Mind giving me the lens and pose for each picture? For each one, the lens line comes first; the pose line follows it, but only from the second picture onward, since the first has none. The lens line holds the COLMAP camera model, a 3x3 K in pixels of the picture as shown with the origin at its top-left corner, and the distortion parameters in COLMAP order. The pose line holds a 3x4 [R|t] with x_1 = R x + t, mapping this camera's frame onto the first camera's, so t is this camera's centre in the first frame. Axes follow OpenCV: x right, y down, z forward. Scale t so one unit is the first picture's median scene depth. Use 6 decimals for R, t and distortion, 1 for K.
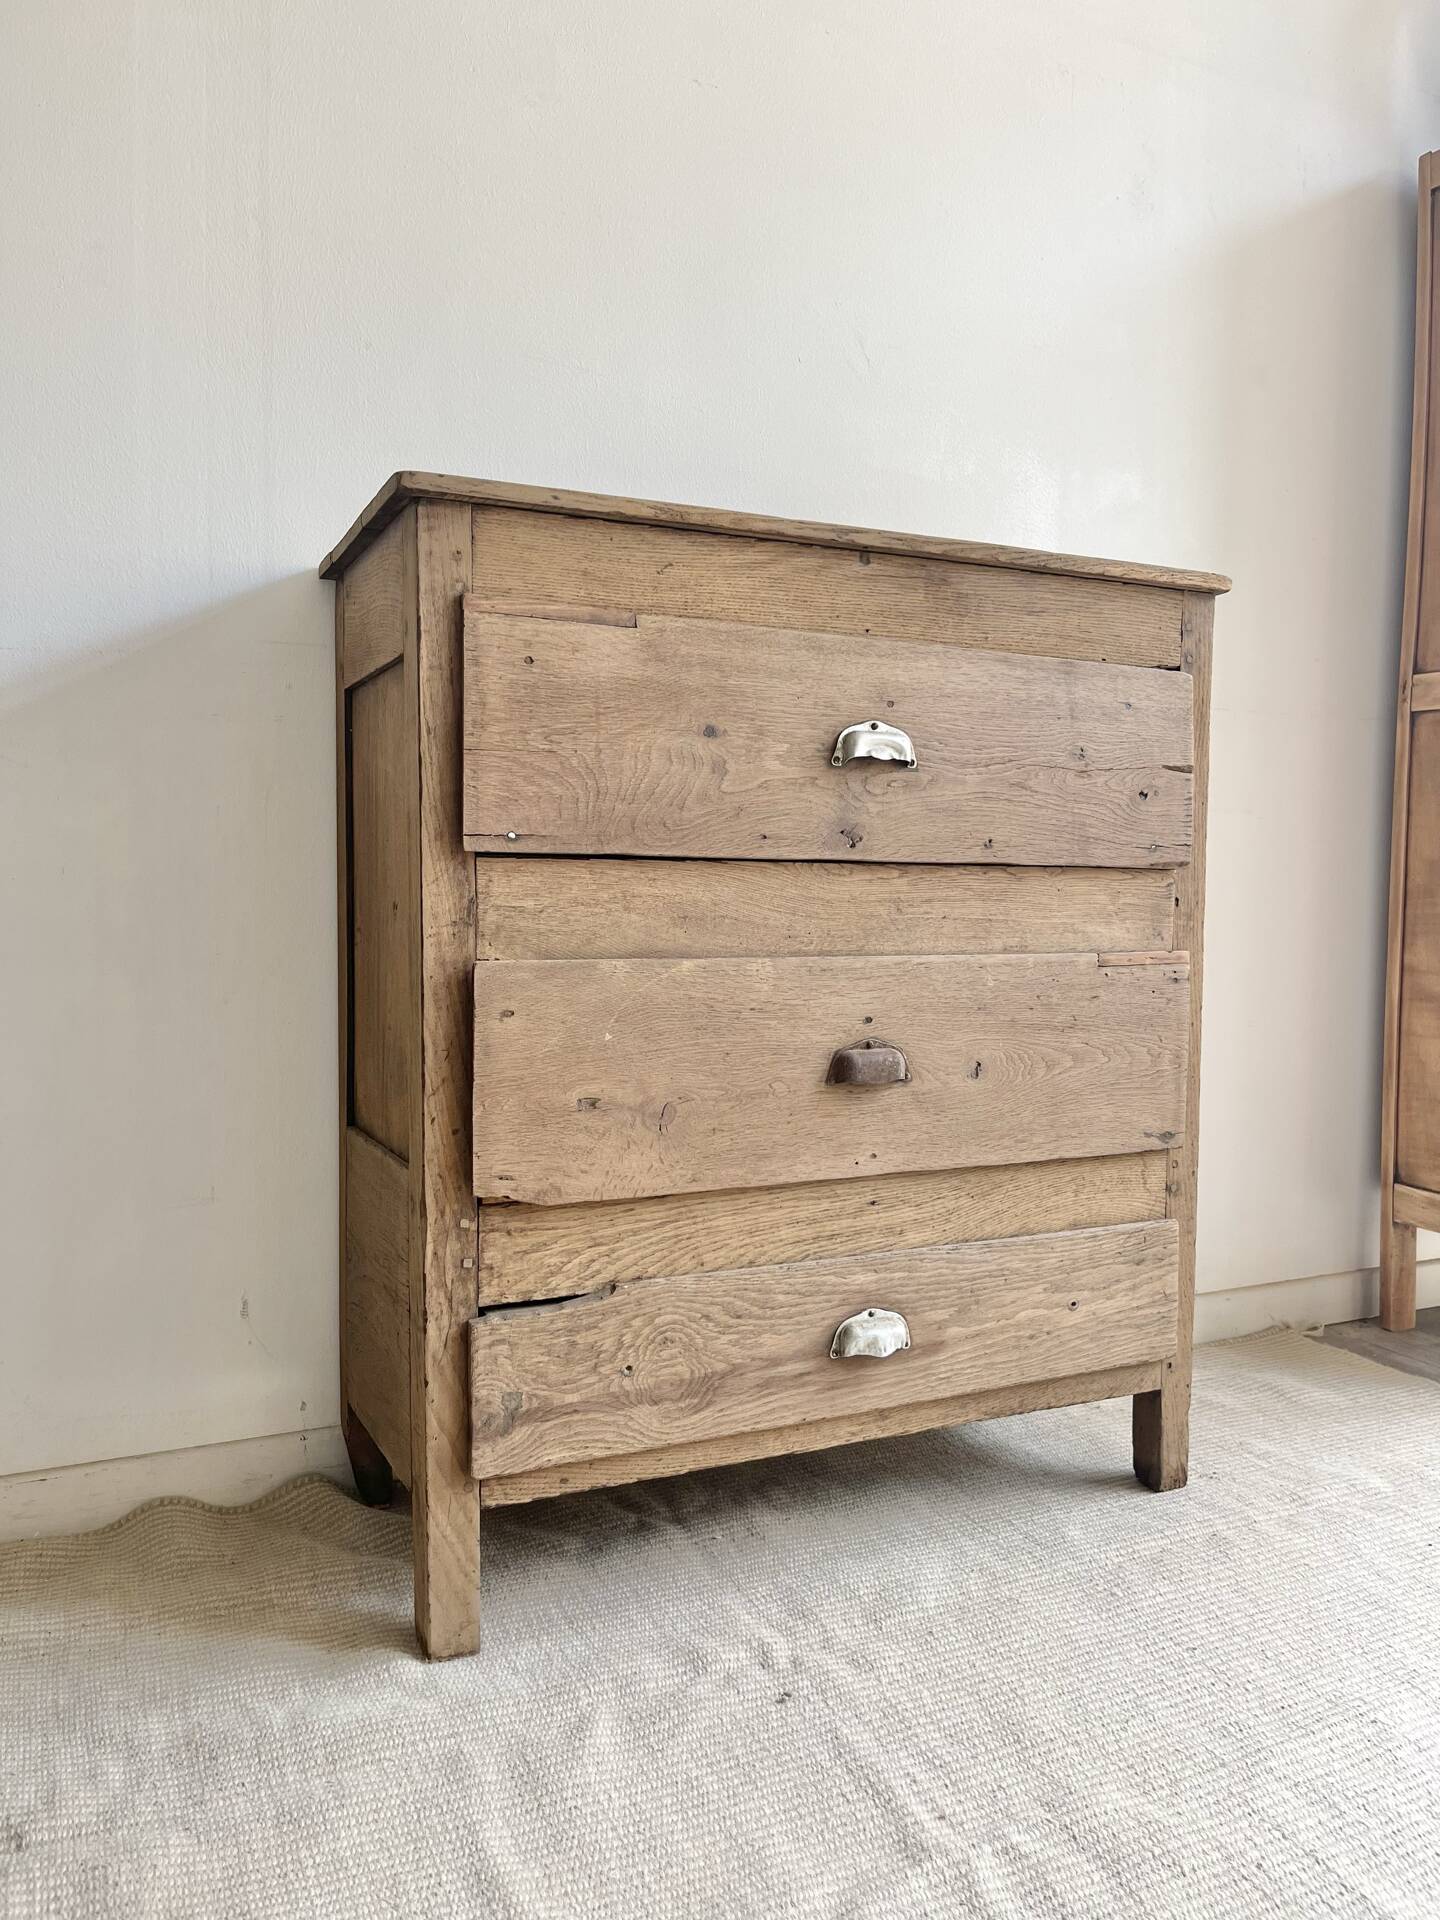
lens RADIAL K [[1463.4, 0, 721.2], [0, 1463.4, 968.1], [0, 0, 1]] dist [0.059688, -0.087990]
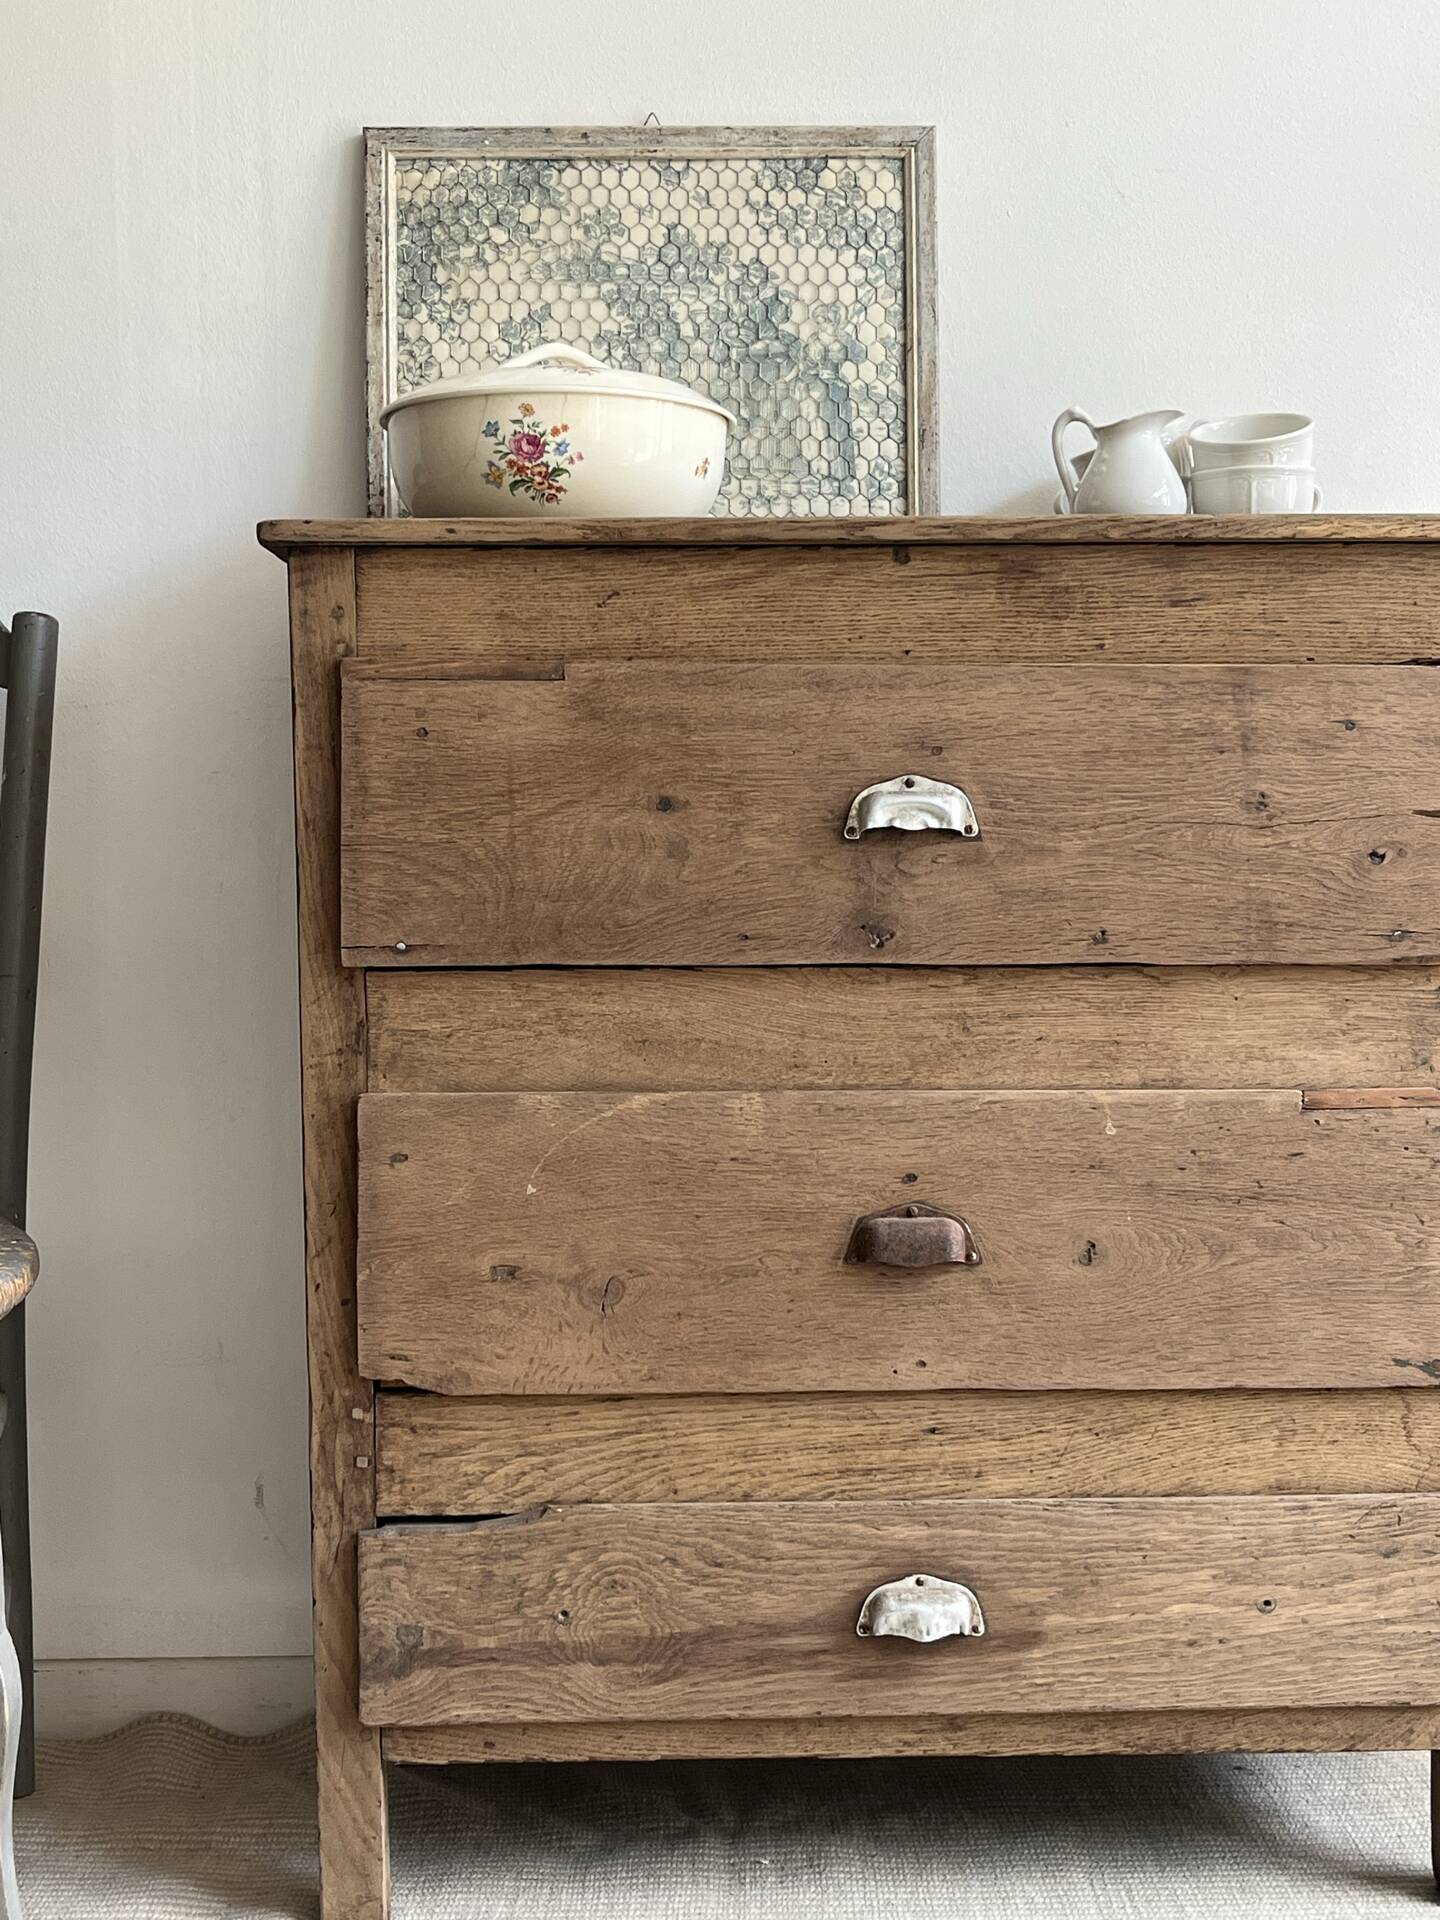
lens RADIAL K [[2511.7, 0, 710.9], [0, 2511.7, 981.9], [0, 0, 1]] dist [0.124244, -0.373802]
pose [[0.913797, 0.011412, -0.406010, 0.531809], [-0.007842, 0.999915, 0.010456, -0.078157], [0.406095, -0.006371, 0.913809, -0.197199]]
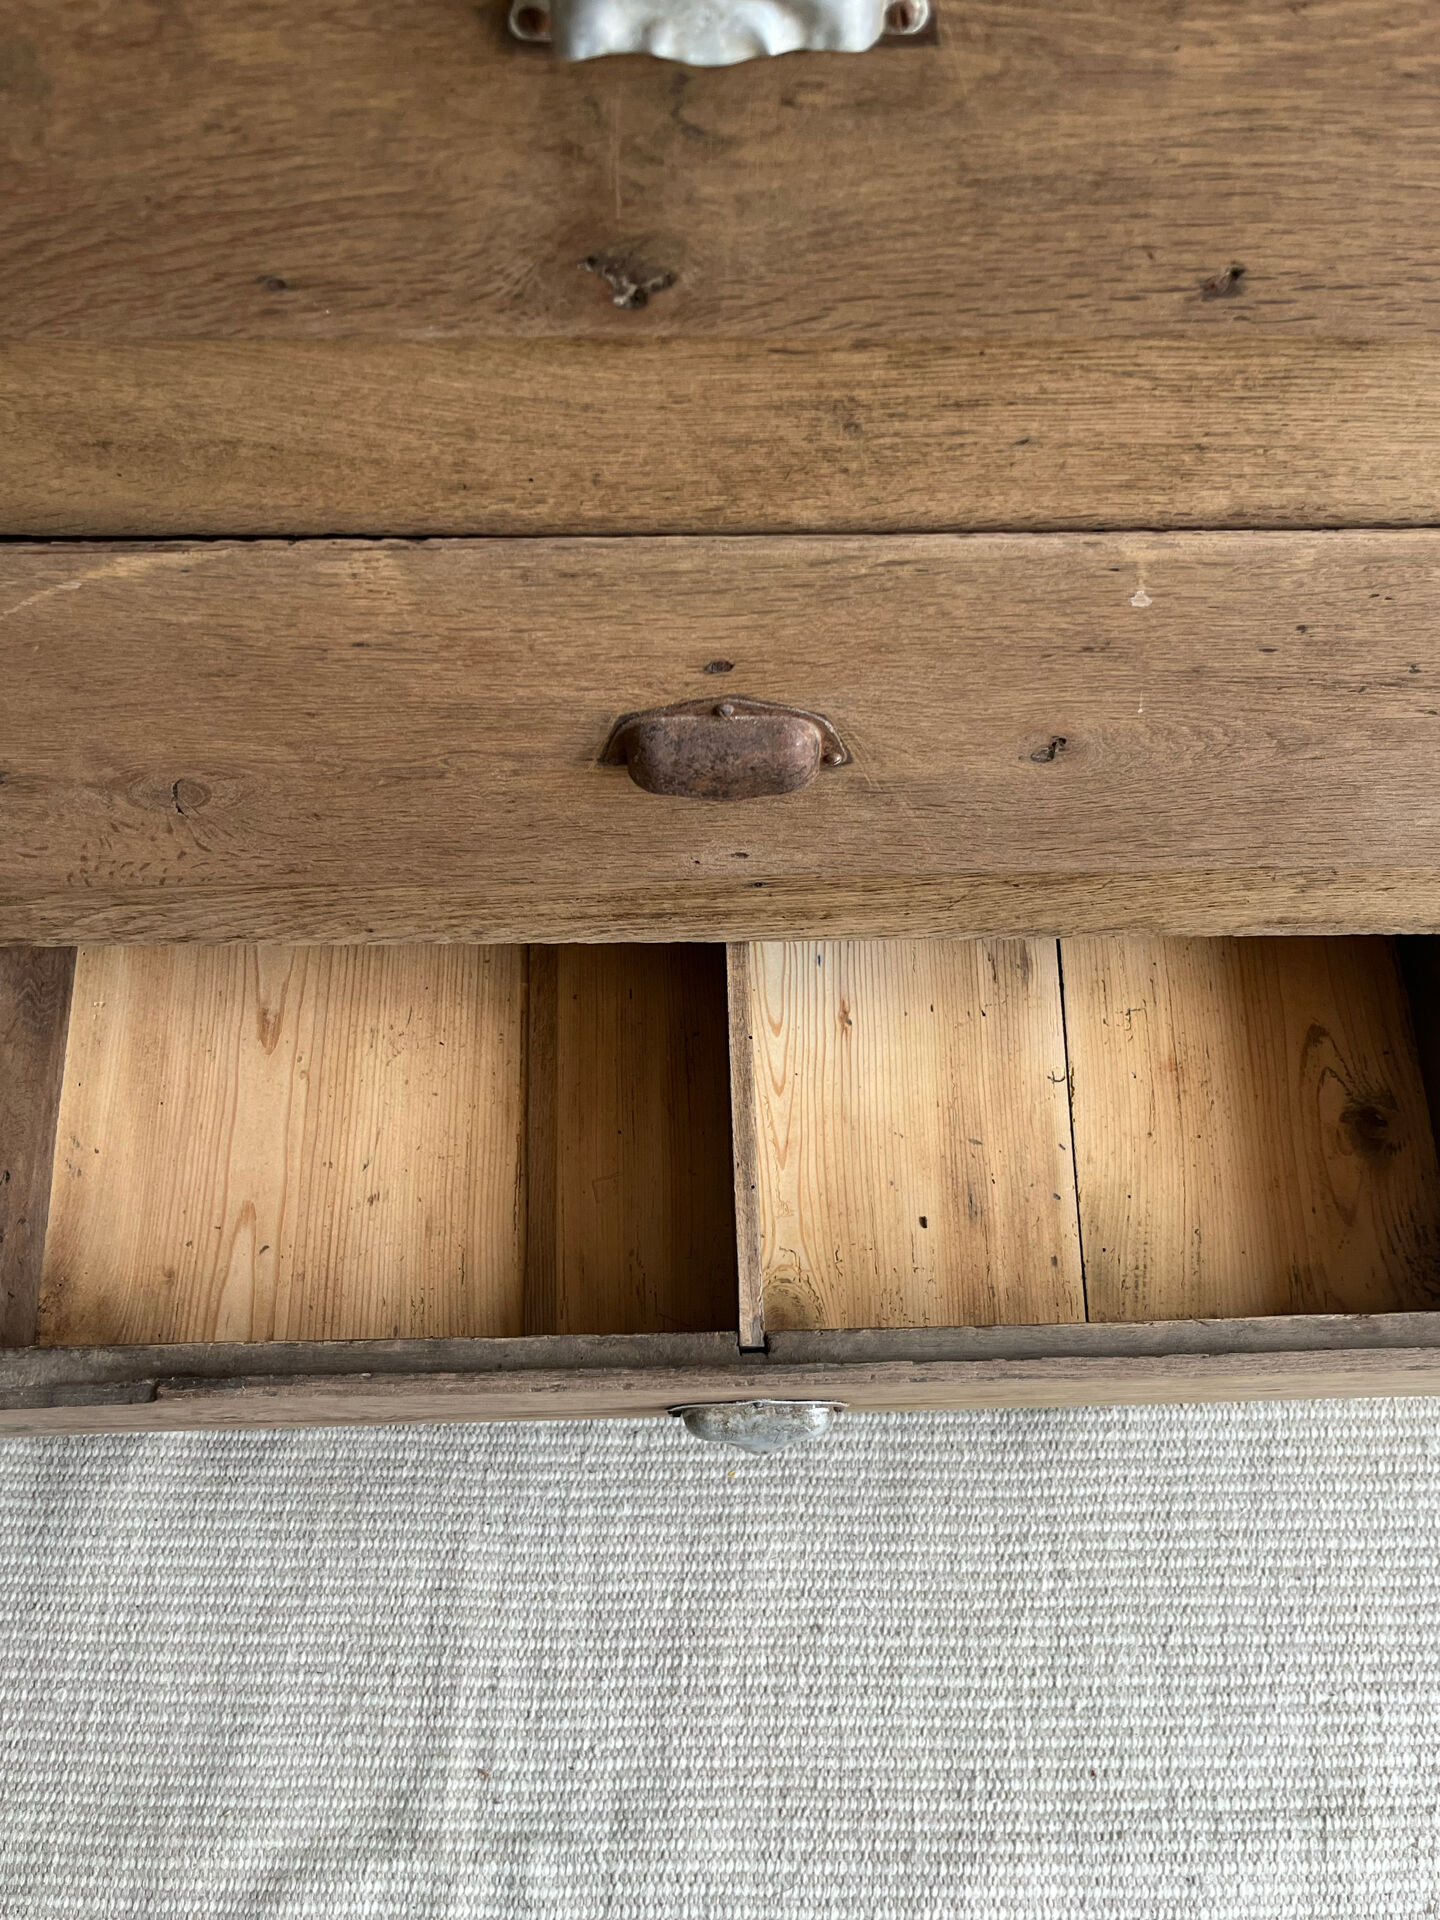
lens RADIAL K [[1700.0, 0, 714.5], [0, 1700.0, 948.2], [0, 0, 1]] dist [-0.008346, 0.028258]
pose [[0.904259, 0.372333, -0.209006, 0.219355], [-0.005160, 0.498987, 0.866594, -0.306407], [0.426953, -0.782547, 0.453135, 0.768206]]
